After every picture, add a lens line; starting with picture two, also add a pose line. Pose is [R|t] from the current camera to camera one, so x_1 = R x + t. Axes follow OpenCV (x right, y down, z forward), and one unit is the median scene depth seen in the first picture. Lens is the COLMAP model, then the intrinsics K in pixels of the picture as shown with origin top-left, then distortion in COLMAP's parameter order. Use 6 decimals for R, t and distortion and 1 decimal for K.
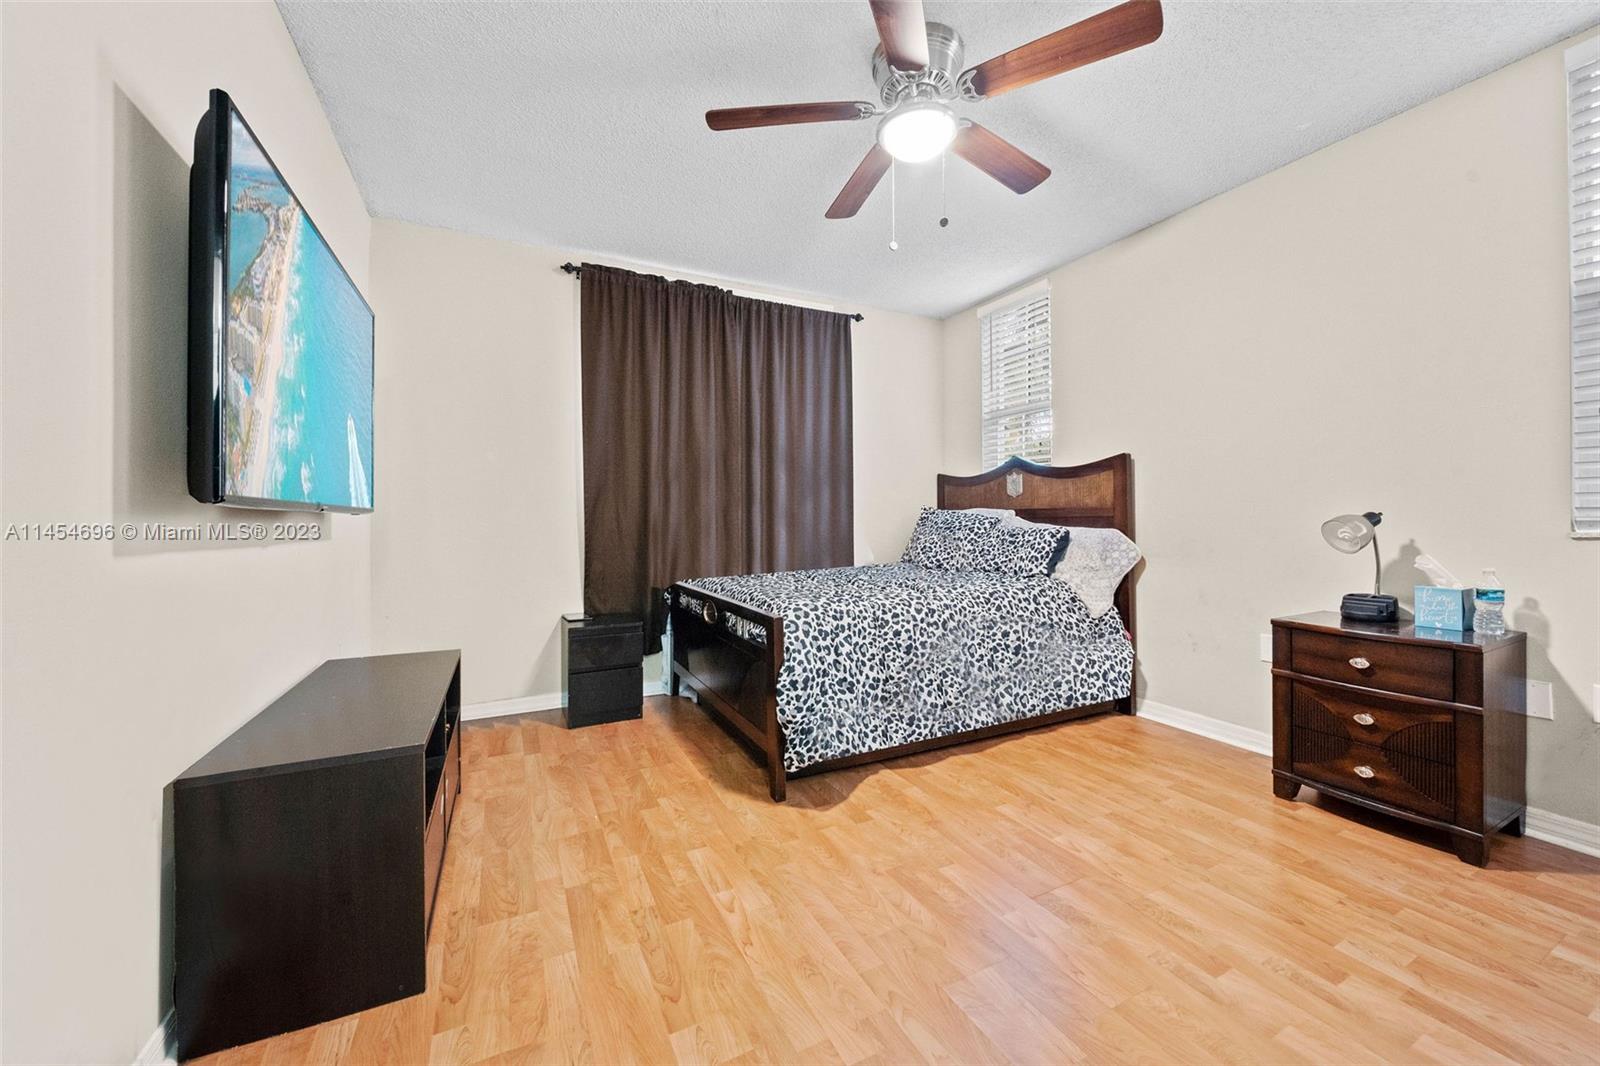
lens RADIAL K [[599.7, 0, 801.4], [0, 599.7, 516.3], [0, 0, 1]] dist [0.001447, -0.001301]
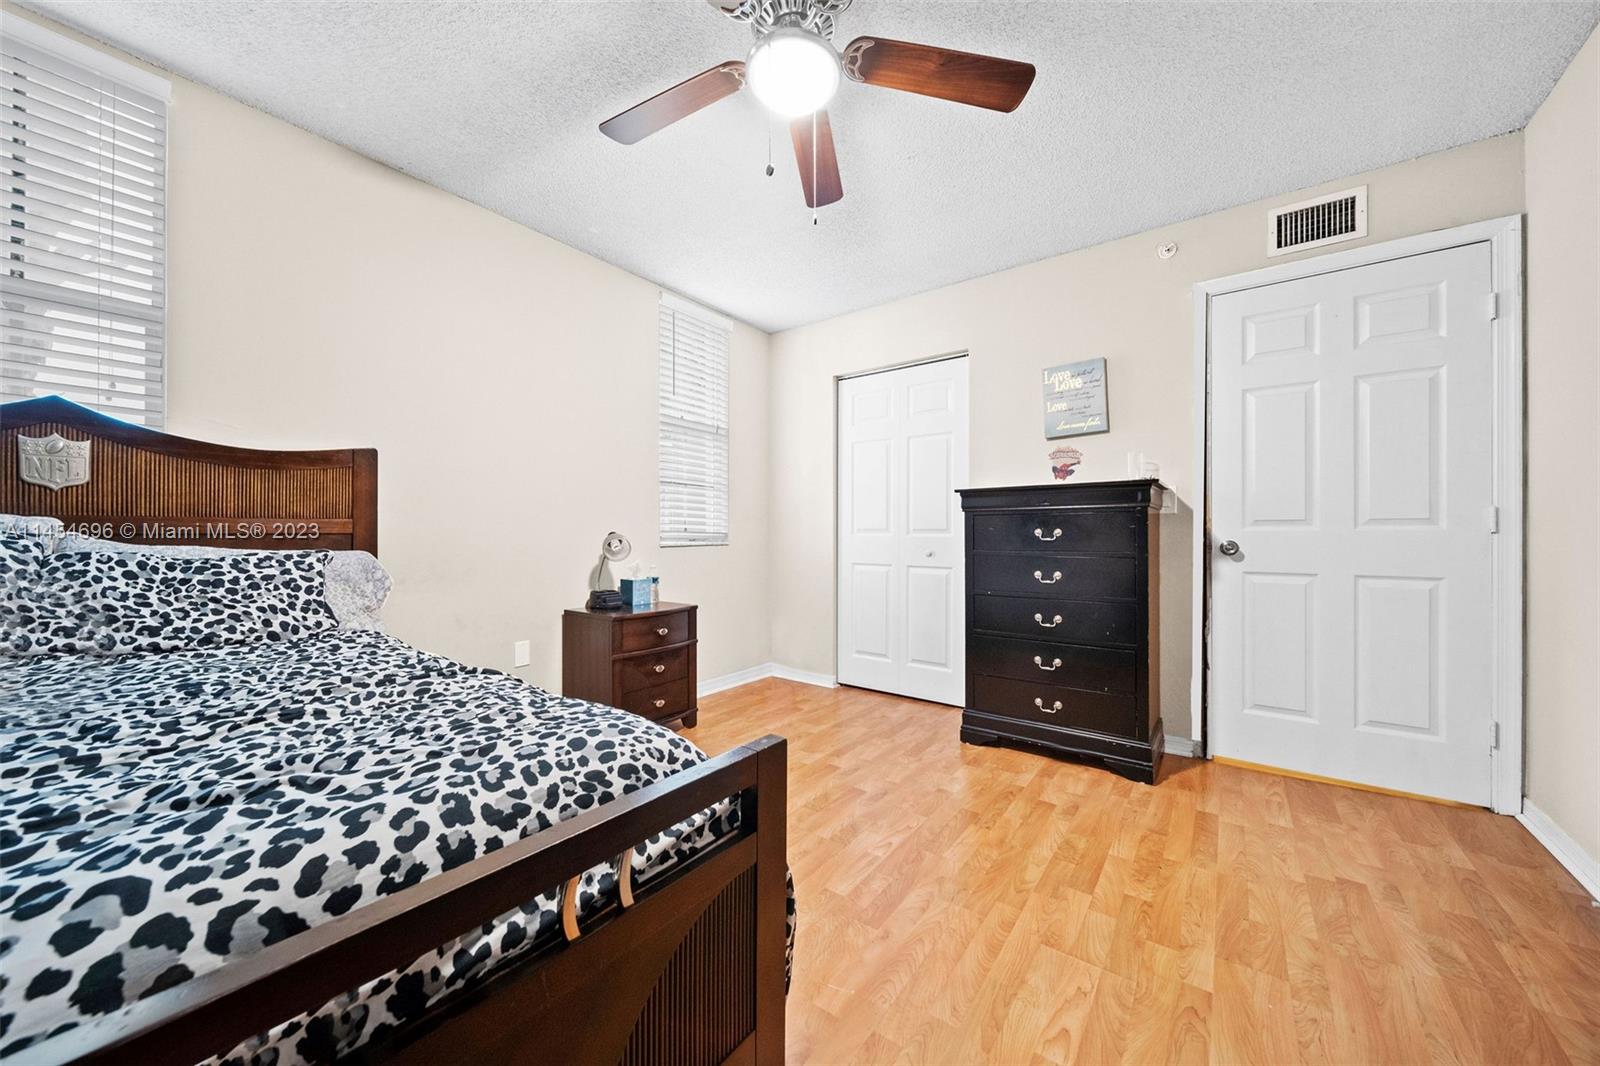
lens RADIAL K [[561.7, 0, 807.4], [0, 561.7, 532.1], [0, 0, 1]] dist [-0.000032, -0.000208]
pose [[-0.446958, 0.011179, 0.894485, -0.359234], [-0.000251, 0.999920, -0.012622, 0.007809], [-0.894555, -0.005866, -0.446920, 0.932040]]
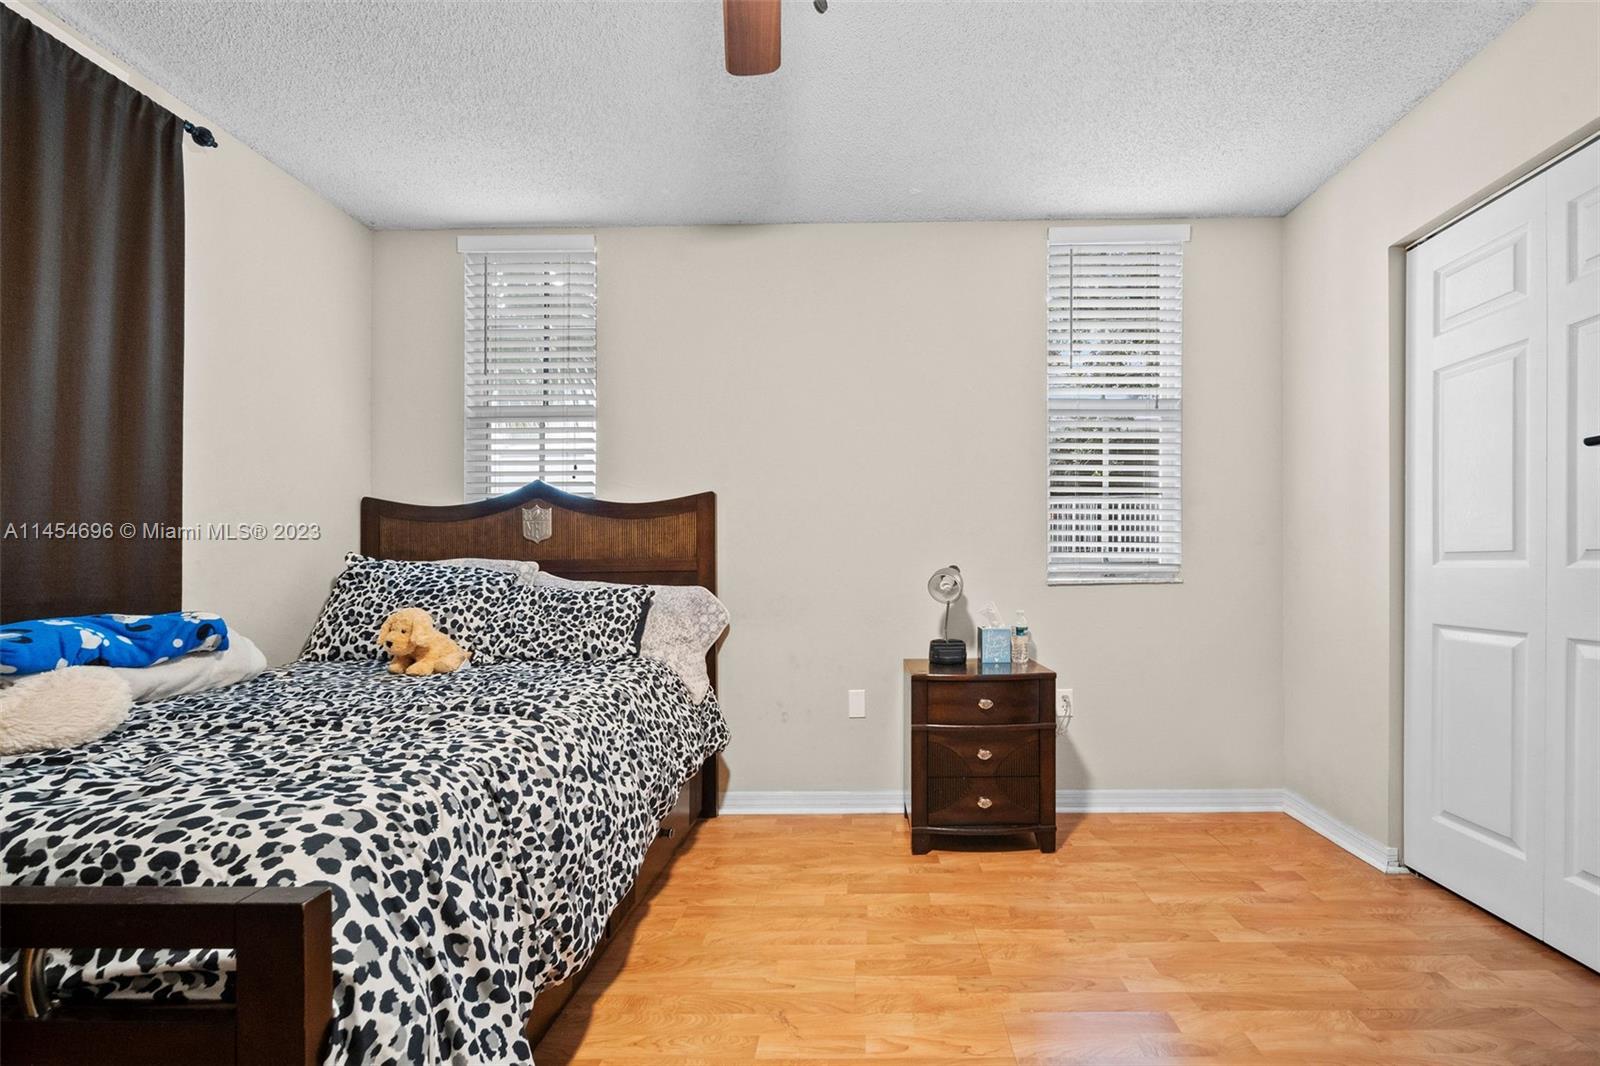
lens RADIAL K [[653.3, 0, 856.1], [0, 653.3, 566.8], [0, 0, 1]] dist [-0.001050, -0.001055]
pose [[0.459464, 0.005391, 0.888180, -0.167421], [0.004178, 0.999957, -0.008231, 0.003537], [-0.888187, 0.007493, 0.459421, 0.479761]]
